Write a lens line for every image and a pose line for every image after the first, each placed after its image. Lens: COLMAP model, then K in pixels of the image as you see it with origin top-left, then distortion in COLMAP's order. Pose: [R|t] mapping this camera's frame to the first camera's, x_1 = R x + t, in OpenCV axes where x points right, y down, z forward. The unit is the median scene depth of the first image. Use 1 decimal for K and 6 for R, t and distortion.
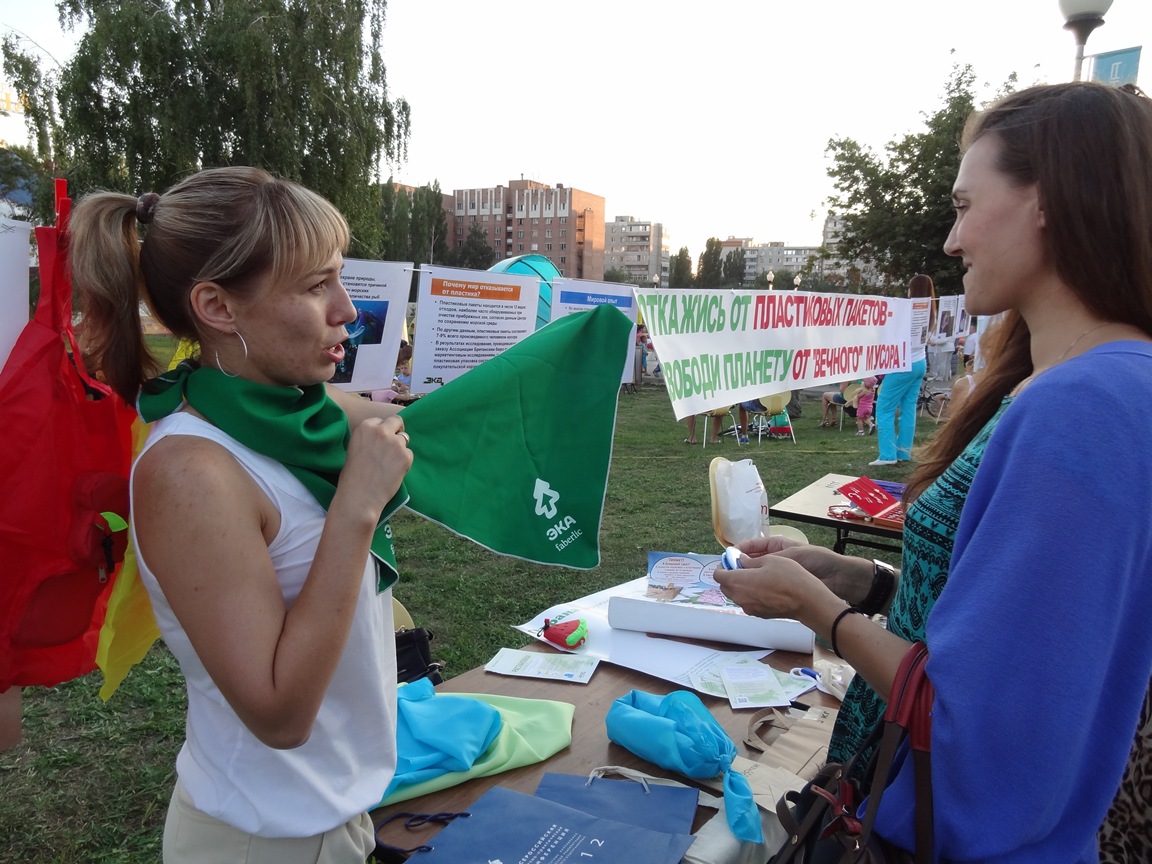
lens RADIAL K [[822.8, 0, 597.4], [0, 822.8, 432.4], [0, 0, 1]] dist [-0.007596, -0.000521]
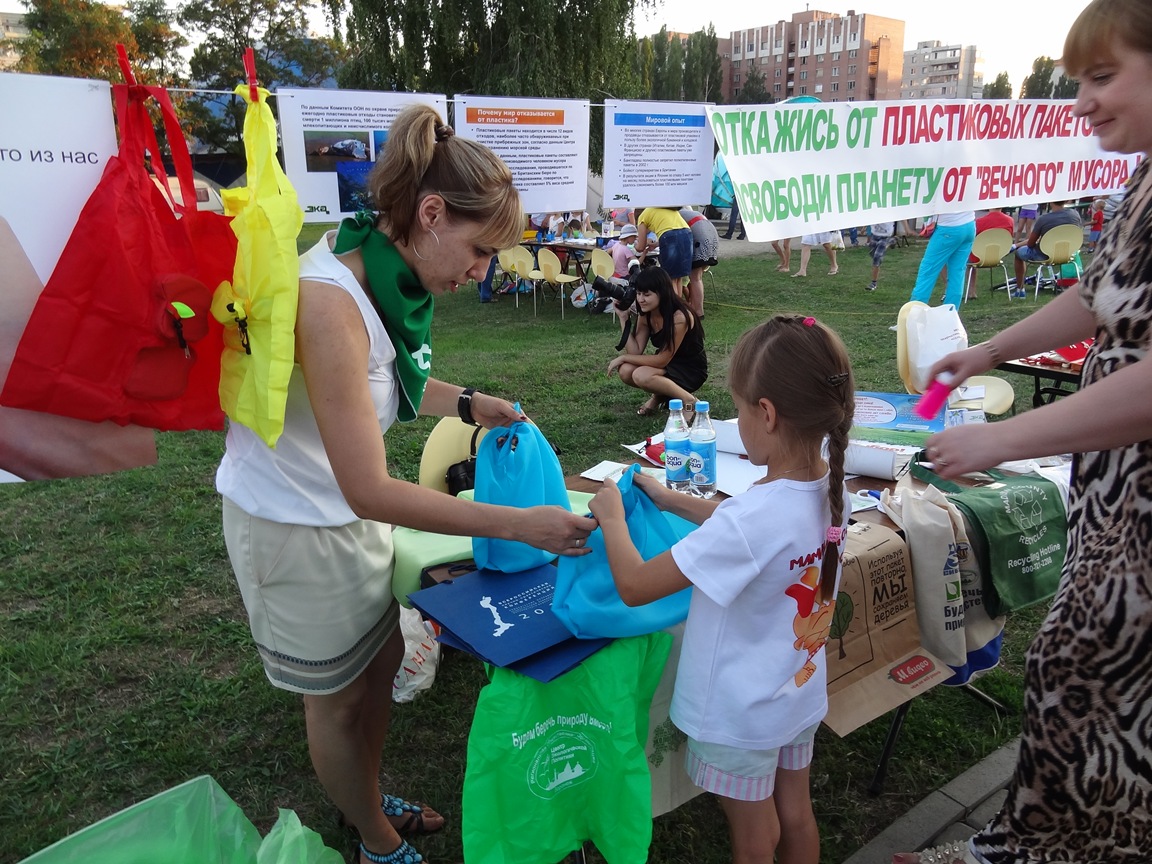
lens RADIAL K [[833.9, 0, 576.0], [0, 833.9, 432.0], [0, 0, 1]] dist [-0.002505, -0.004059]
pose [[0.939671, 0.043433, -0.339312, 0.216791], [0.011489, 0.987340, 0.158199, 0.044770], [0.341888, -0.152553, 0.927276, -0.042325]]
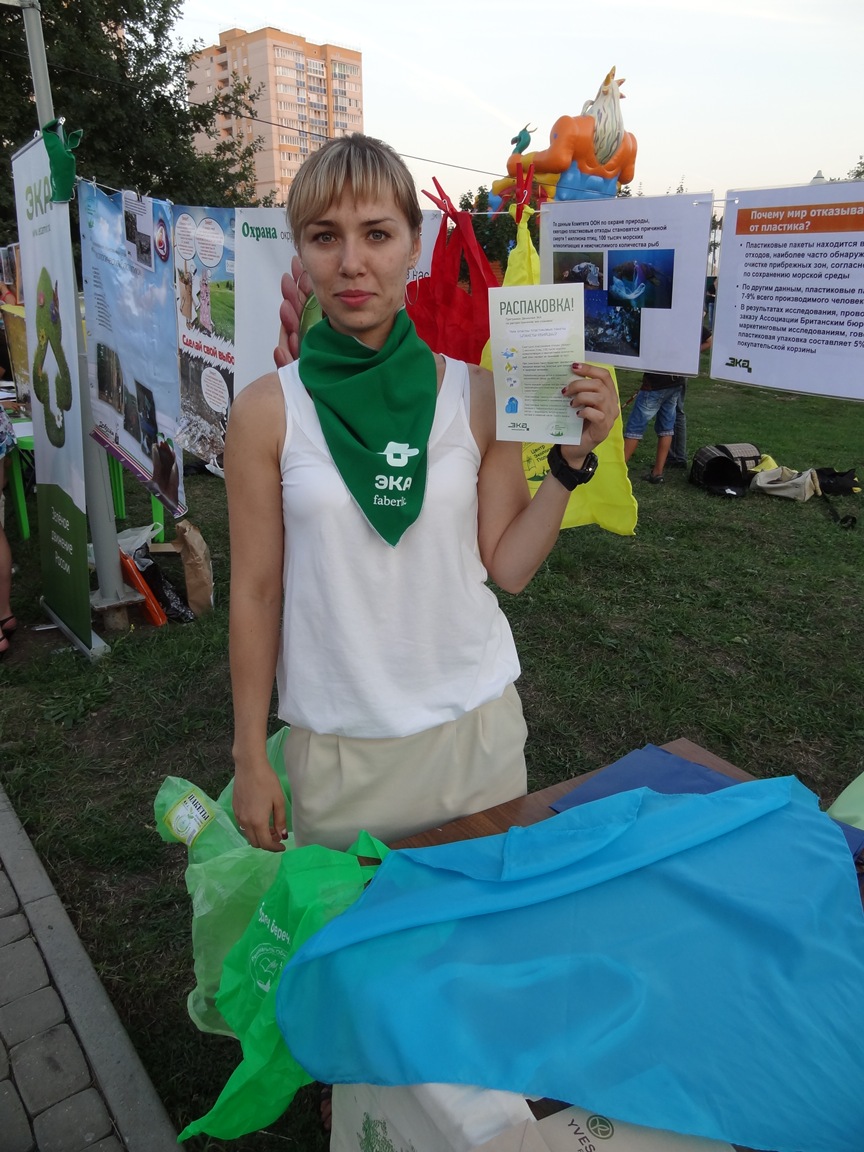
lens RADIAL K [[833.9, 0, 431.5], [0, 833.9, 647.2], [0, 0, 1]] dist [-0.002505, -0.004059]
pose [[-0.300334, 0.295514, -0.906902, 0.413189], [-0.210335, 0.906872, 0.365160, -0.031324], [0.930354, 0.300424, -0.210208, 0.643997]]
